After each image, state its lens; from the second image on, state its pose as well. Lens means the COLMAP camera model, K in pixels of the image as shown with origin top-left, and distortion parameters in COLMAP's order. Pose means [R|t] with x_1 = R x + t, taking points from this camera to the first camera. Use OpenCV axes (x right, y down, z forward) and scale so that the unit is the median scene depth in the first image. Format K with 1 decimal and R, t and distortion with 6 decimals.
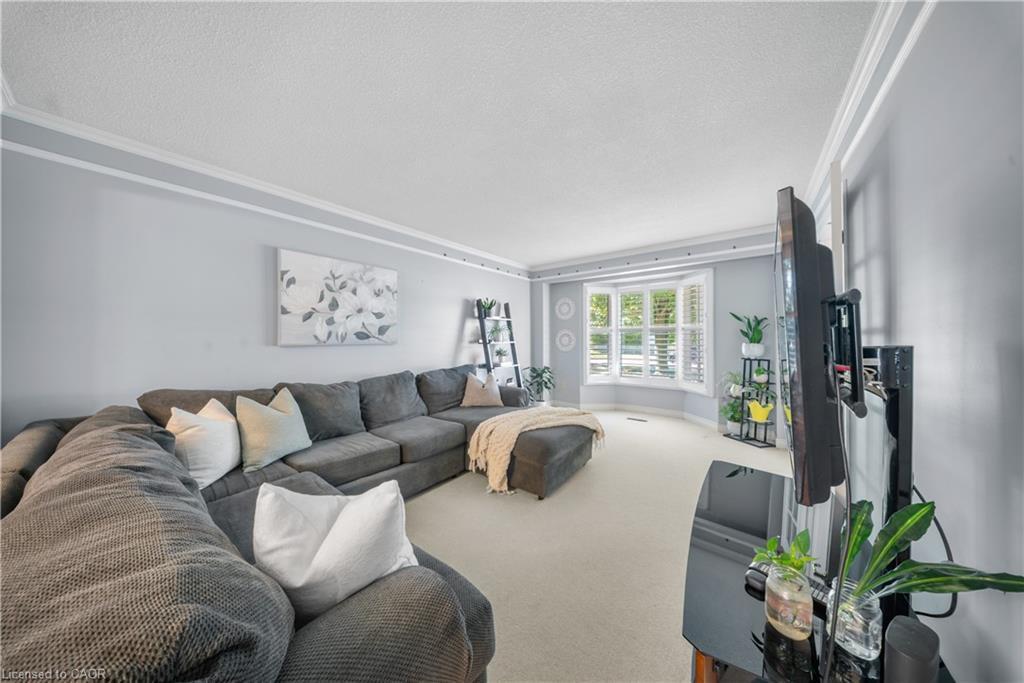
lens RADIAL K [[303.1, 0, 513.1], [0, 303.1, 336.5], [0, 0, 1]] dist [-0.001010, -0.000151]
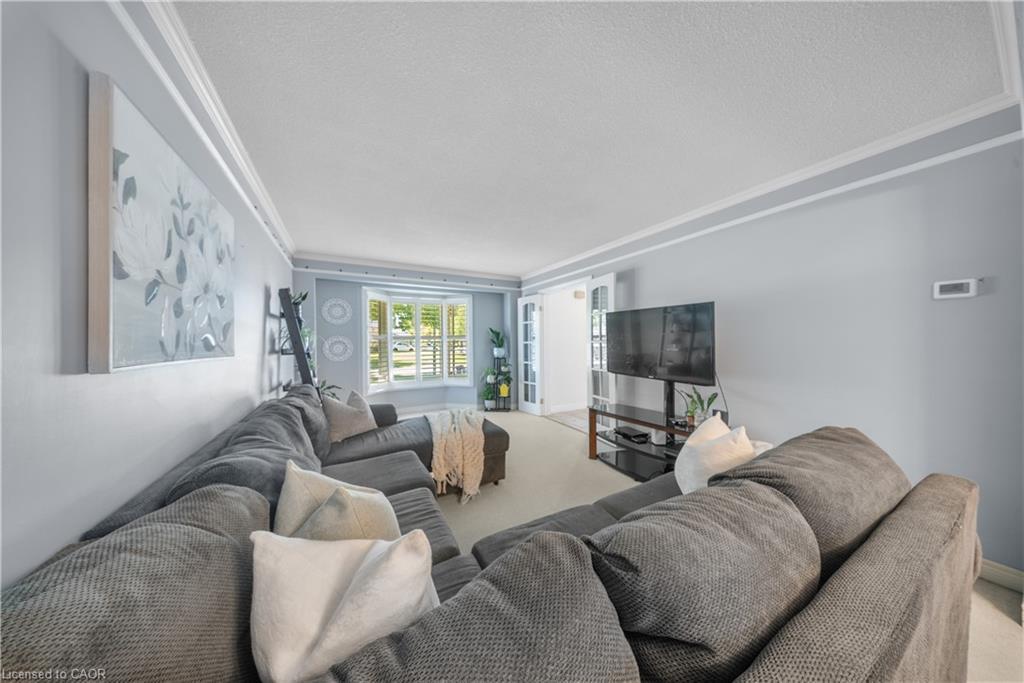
lens RADIAL K [[303.1, 0, 513.1], [0, 303.1, 336.5], [0, 0, 1]] dist [-0.001010, -0.000151]
pose [[0.372906, 0.021458, 0.927621, -0.648283], [-0.000192, 0.999734, -0.023050, -0.001178], [-0.927869, 0.008417, 0.372811, 0.334217]]
